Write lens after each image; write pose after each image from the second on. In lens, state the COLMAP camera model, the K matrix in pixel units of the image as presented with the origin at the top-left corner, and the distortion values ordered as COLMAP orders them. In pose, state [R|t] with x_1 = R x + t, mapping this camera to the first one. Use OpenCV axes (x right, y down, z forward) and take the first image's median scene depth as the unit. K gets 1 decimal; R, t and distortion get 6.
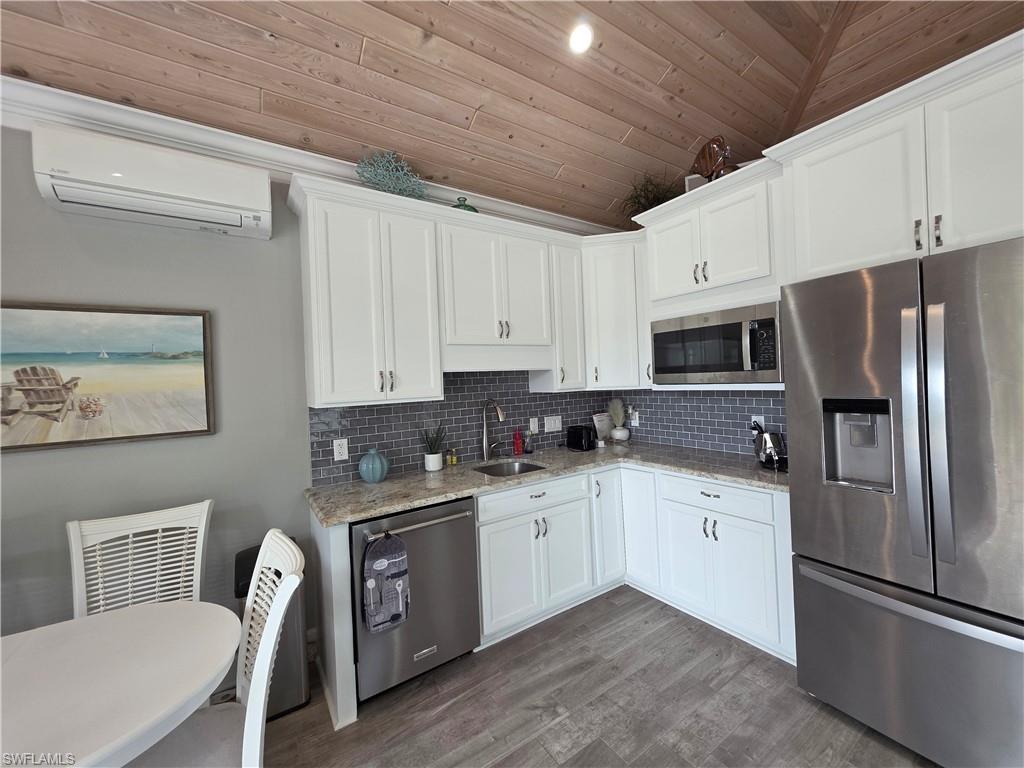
lens RADIAL K [[408.0, 0, 516.2], [0, 408.0, 380.2], [0, 0, 1]] dist [0.001756, -0.000269]
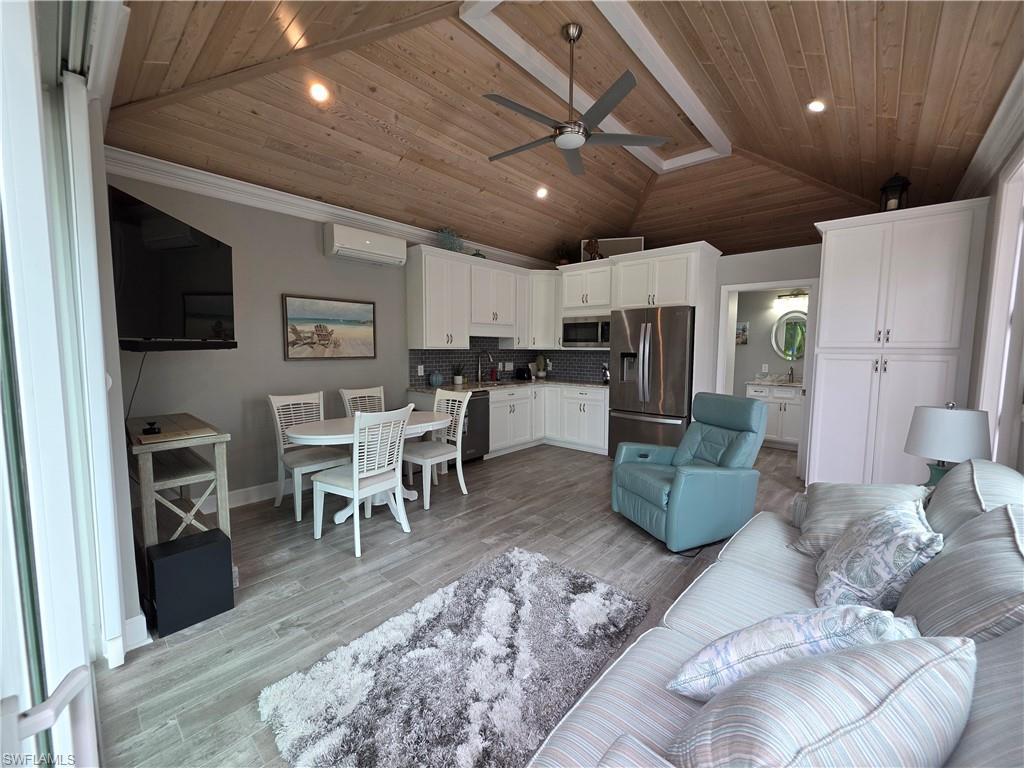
lens RADIAL K [[408.0, 0, 516.9], [0, 408.0, 380.4], [0, 0, 1]] dist [0.001756, -0.000269]
pose [[0.967326, 0.026218, 0.252175, -0.534834], [-0.044997, 0.996602, 0.068991, 0.060160], [-0.249510, -0.078084, 0.965219, -1.273375]]
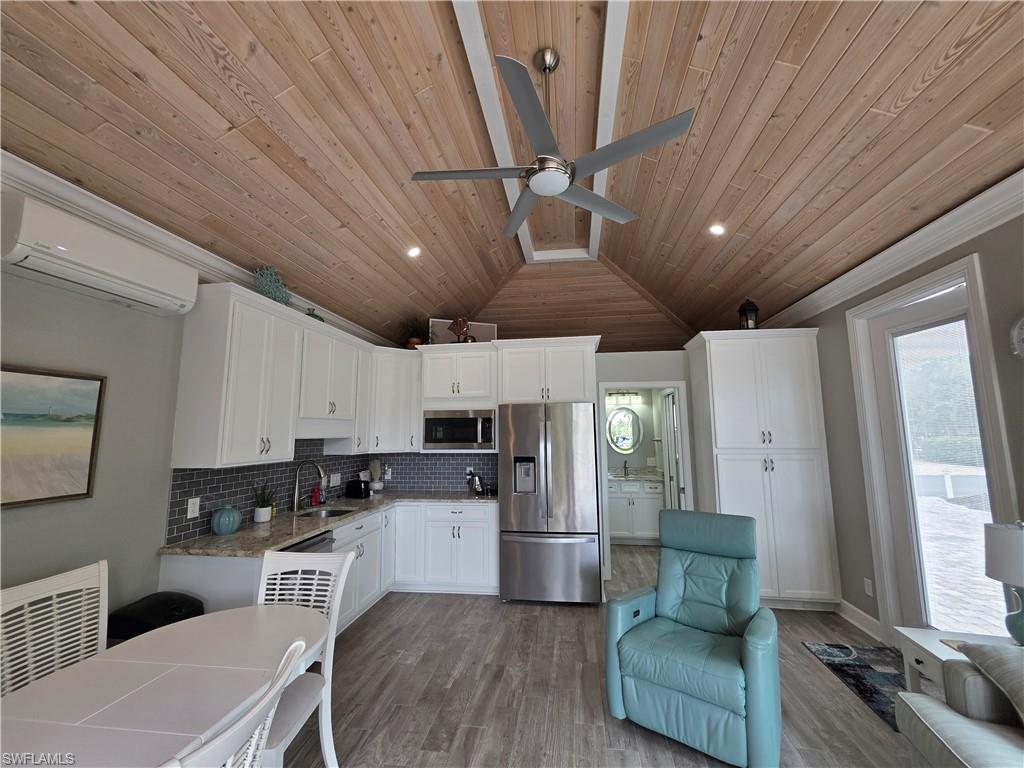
lens RADIAL K [[408.0, 0, 517.3], [0, 408.0, 380.0], [0, 0, 1]] dist [0.001756, -0.000269]
pose [[0.667367, 0.130849, 0.733144, -0.782376], [-0.017640, 0.986945, -0.160089, -0.010648], [-0.744520, 0.093905, 0.660963, -0.461325]]
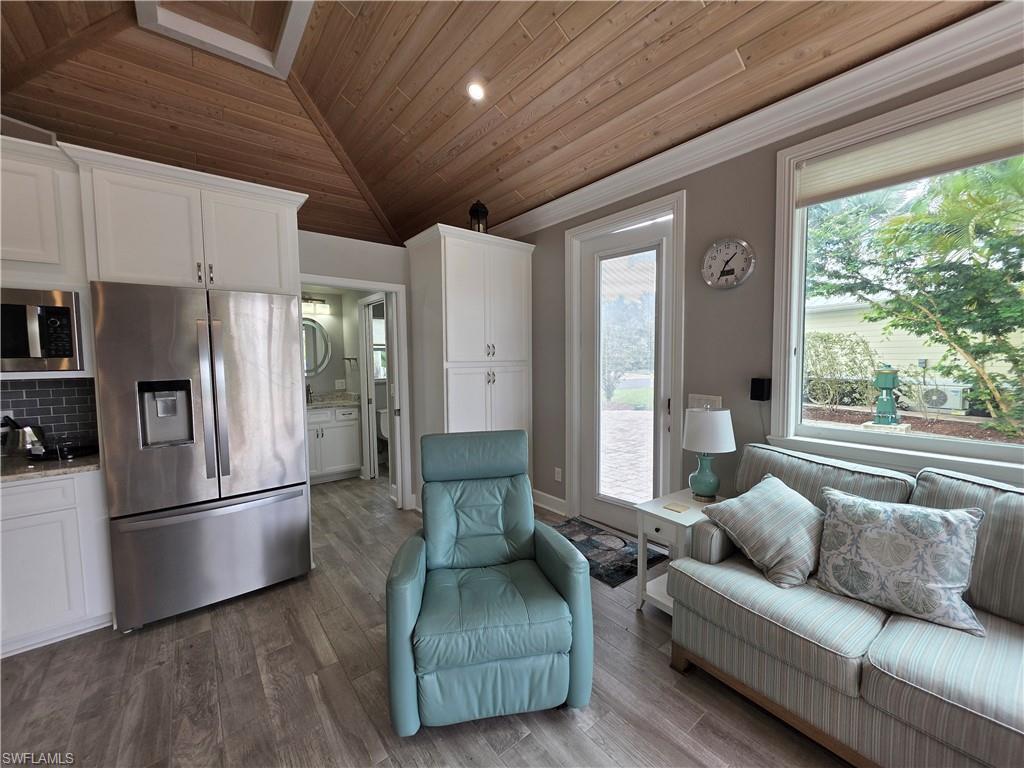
lens RADIAL K [[408.0, 0, 515.9], [0, 408.0, 380.4], [0, 0, 1]] dist [0.001756, -0.000269]
pose [[-0.085498, -0.016721, 0.996198, -0.470338], [0.017028, 0.999689, 0.018241, 0.030404], [-0.996193, 0.018523, -0.085187, -0.033003]]
